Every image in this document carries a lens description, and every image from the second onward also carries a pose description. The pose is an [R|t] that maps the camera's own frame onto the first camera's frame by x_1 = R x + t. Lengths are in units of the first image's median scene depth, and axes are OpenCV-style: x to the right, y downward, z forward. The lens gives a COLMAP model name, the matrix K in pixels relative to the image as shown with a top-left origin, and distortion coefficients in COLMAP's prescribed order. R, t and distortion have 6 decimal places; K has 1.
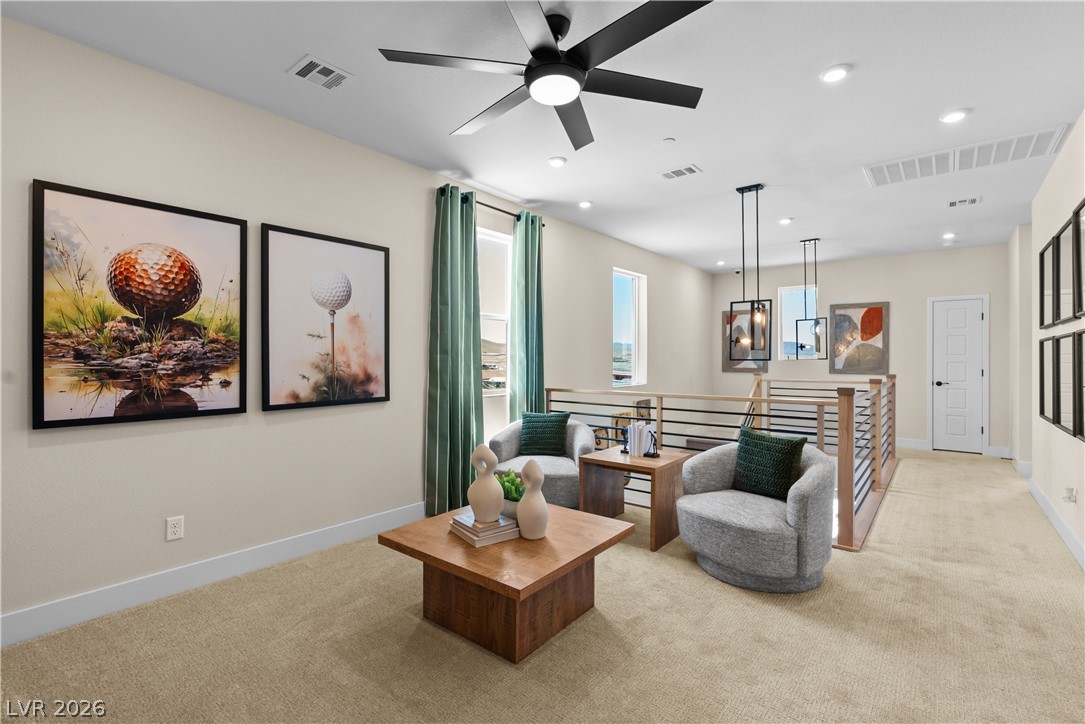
lens RADIAL K [[490.4, 0, 548.9], [0, 490.4, 362.1], [0, 0, 1]] dist [-0.010579, 0.000579]
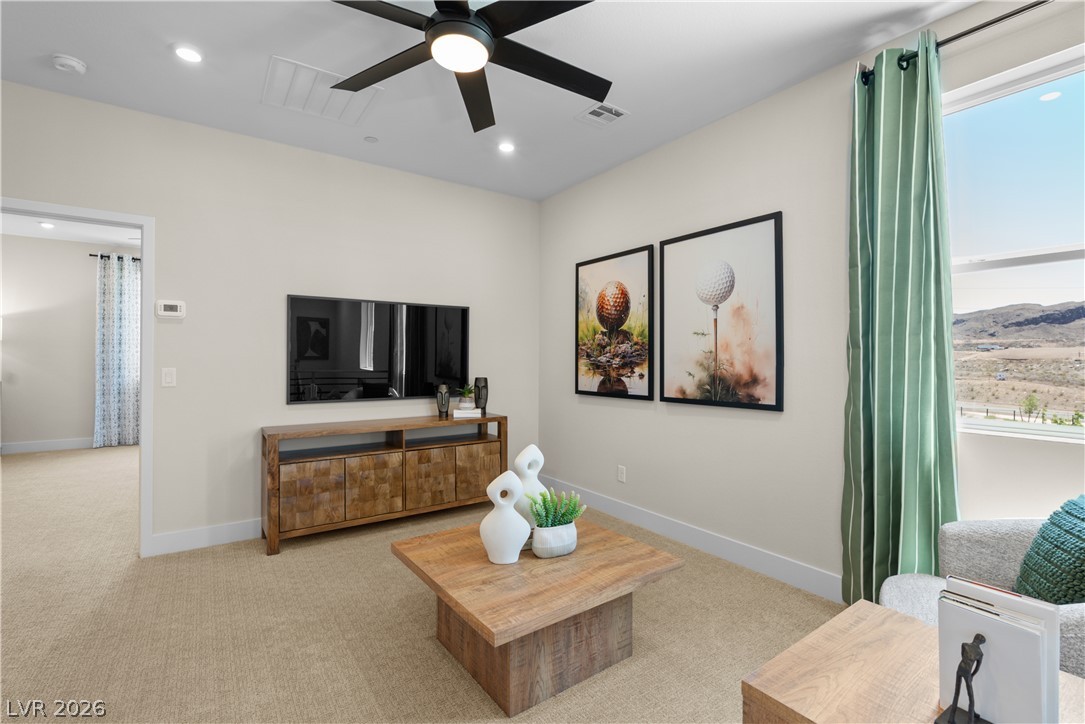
lens RADIAL K [[490.4, 0, 538.8], [0, 490.4, 358.8], [0, 0, 1]] dist [-0.010579, 0.000579]
pose [[-0.281108, -0.002068, -0.959674, 0.578048], [-0.008830, 0.999961, 0.000432, 0.000283], [0.959636, 0.008595, -0.281115, 0.965153]]
